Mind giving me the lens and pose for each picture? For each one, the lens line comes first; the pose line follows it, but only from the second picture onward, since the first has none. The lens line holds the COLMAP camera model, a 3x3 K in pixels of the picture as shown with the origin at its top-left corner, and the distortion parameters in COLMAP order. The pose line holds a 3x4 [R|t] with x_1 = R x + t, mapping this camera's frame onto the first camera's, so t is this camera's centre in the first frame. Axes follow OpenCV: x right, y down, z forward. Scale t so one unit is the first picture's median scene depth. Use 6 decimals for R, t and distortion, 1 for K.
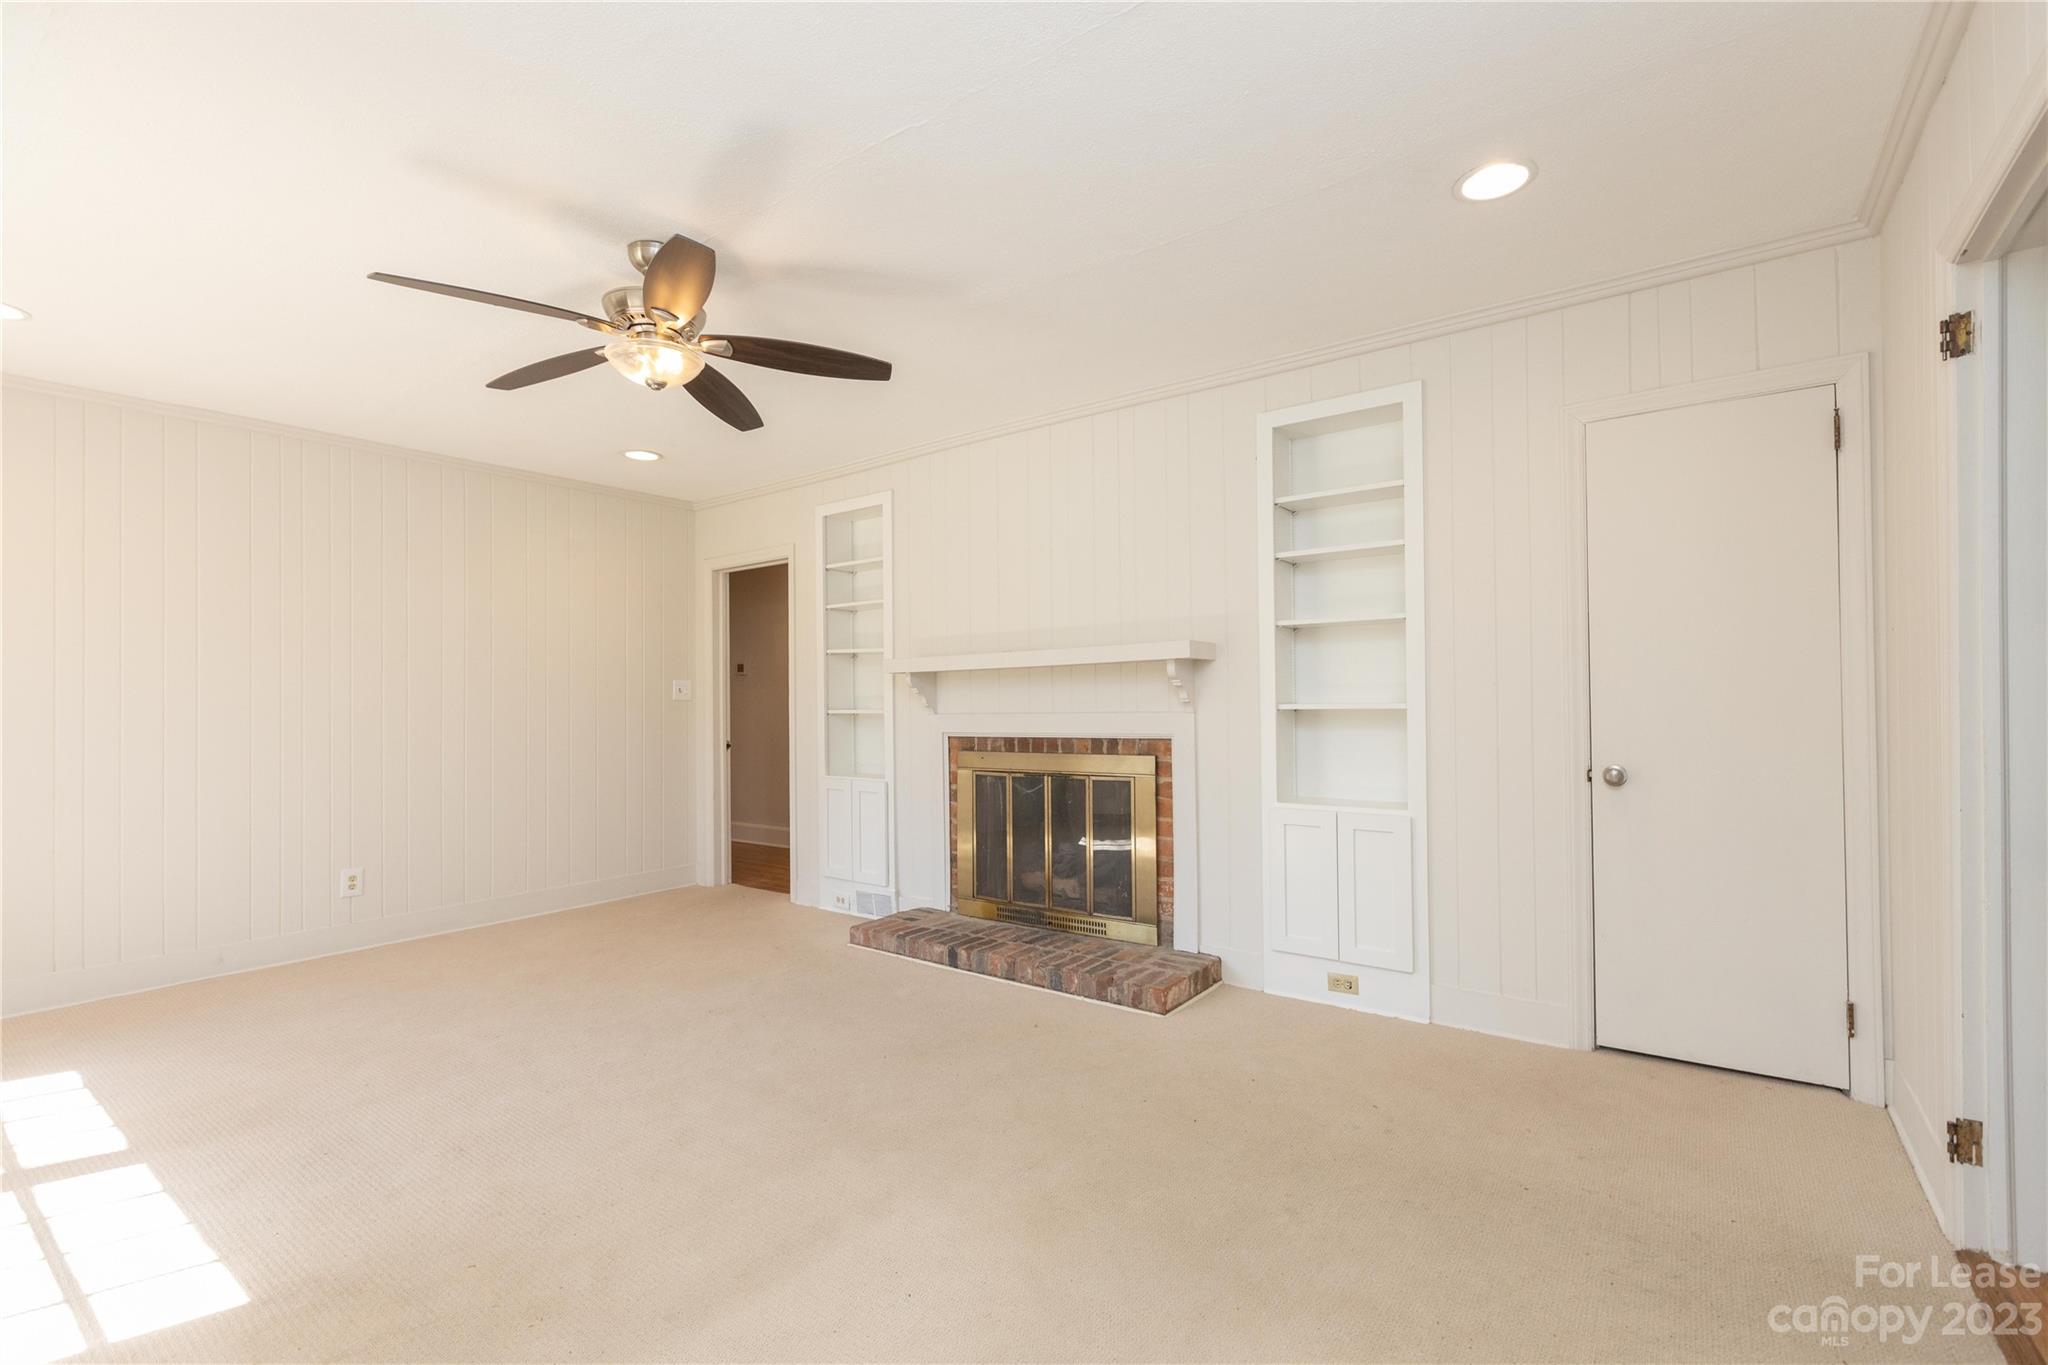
lens RADIAL K [[921.4, 0, 1019.7], [0, 921.4, 694.5], [0, 0, 1]] dist [0.001051, -0.002479]
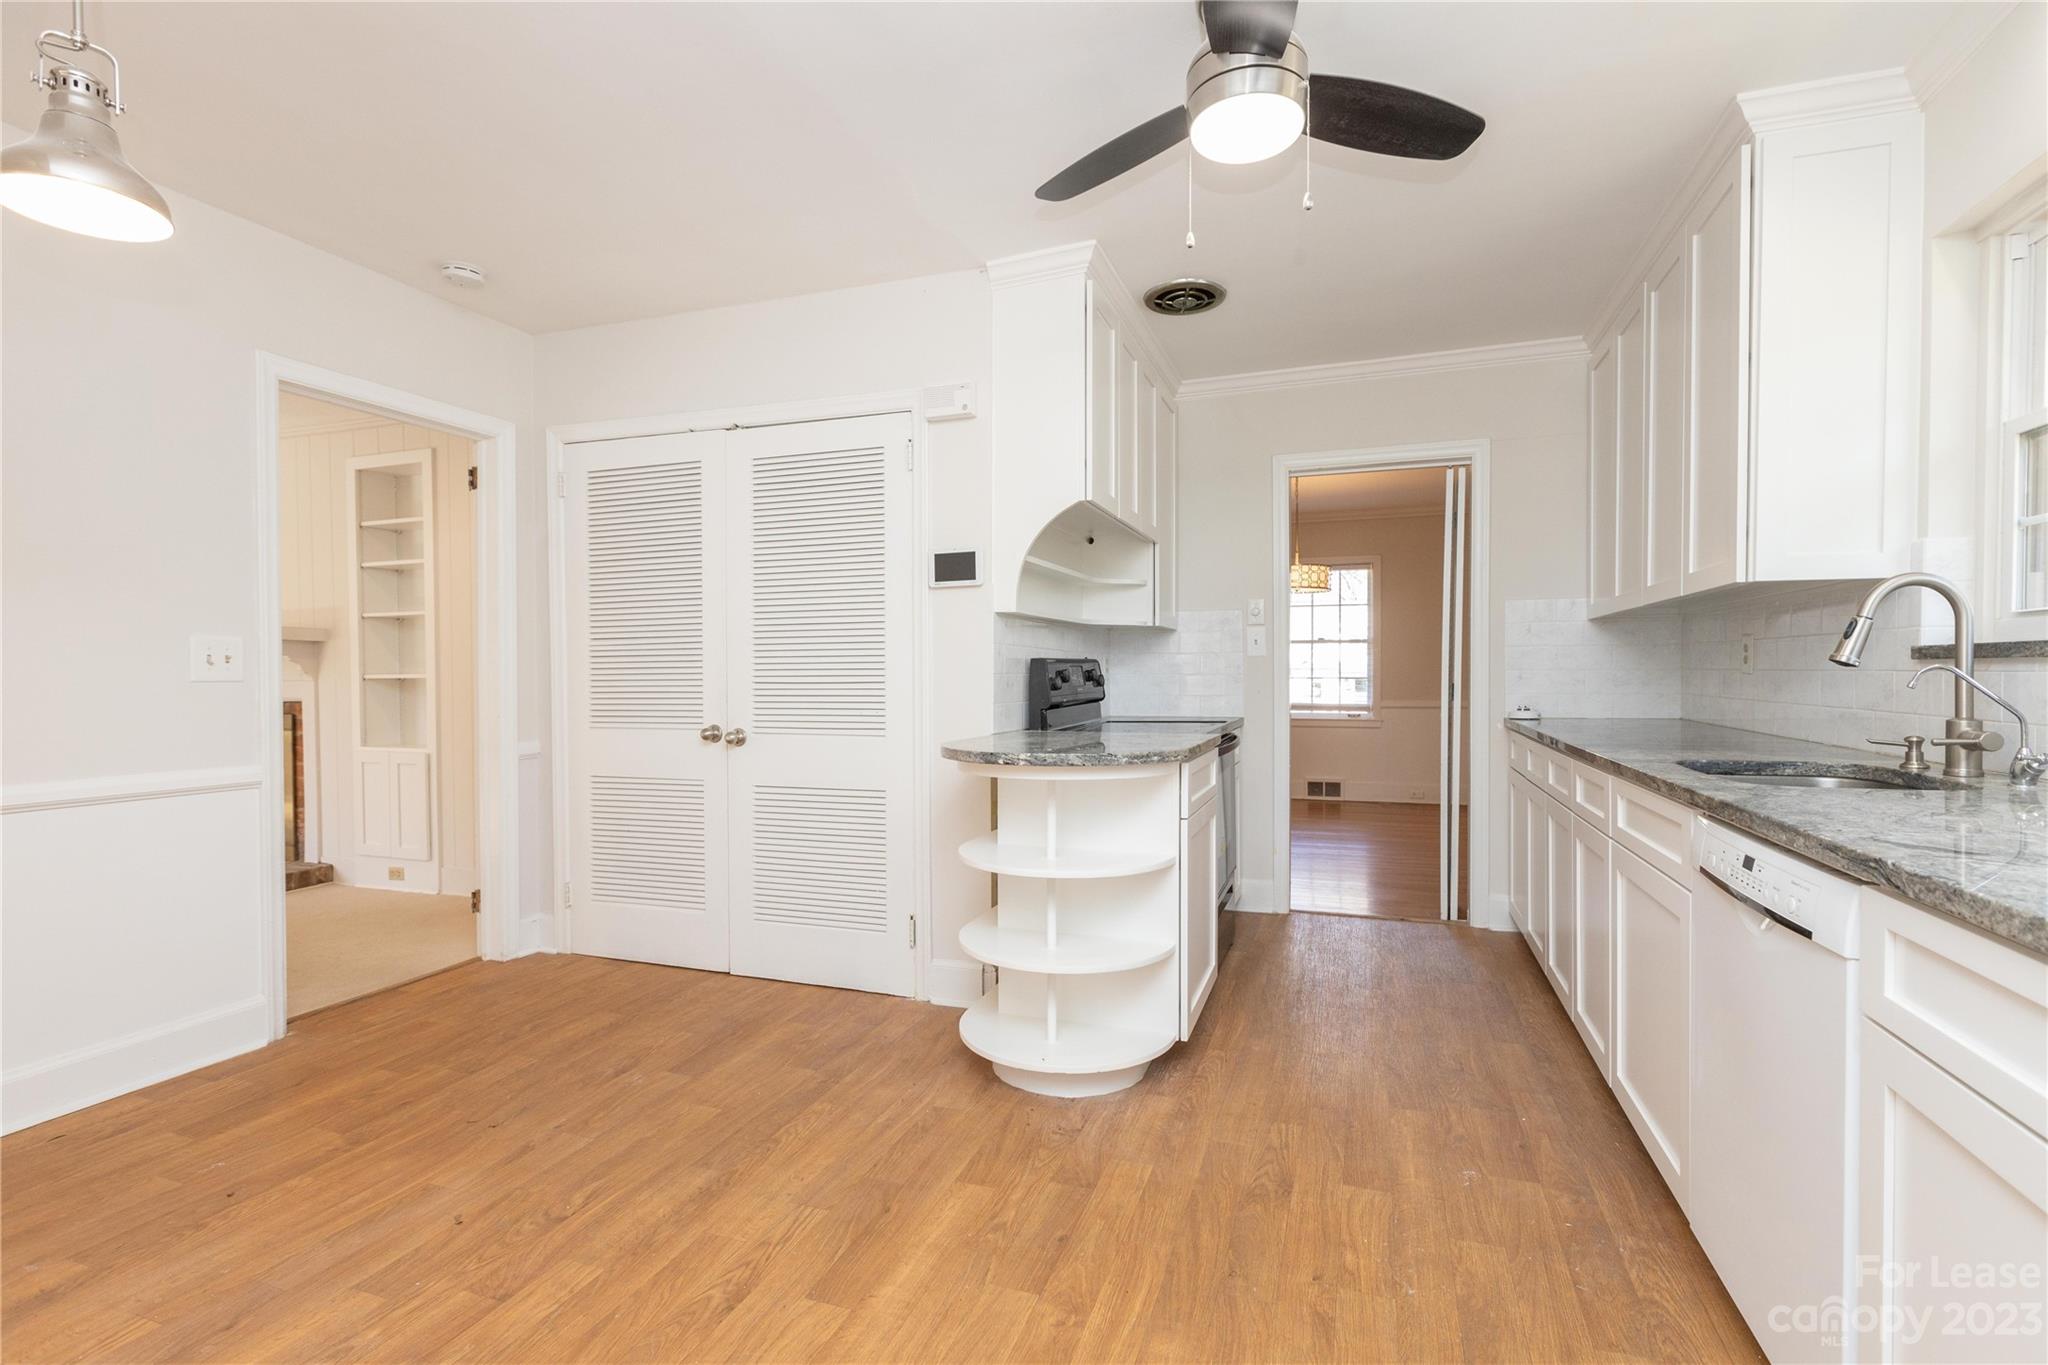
lens RADIAL K [[921.4, 0, 1015.6], [0, 921.4, 683.5], [0, 0, 1]] dist [0.001051, -0.002479]
pose [[0.952734, -0.008306, 0.303691, 0.746020], [0.000152, 0.999639, 0.026864, -0.012597], [-0.303805, -0.025548, 0.952392, -0.557344]]
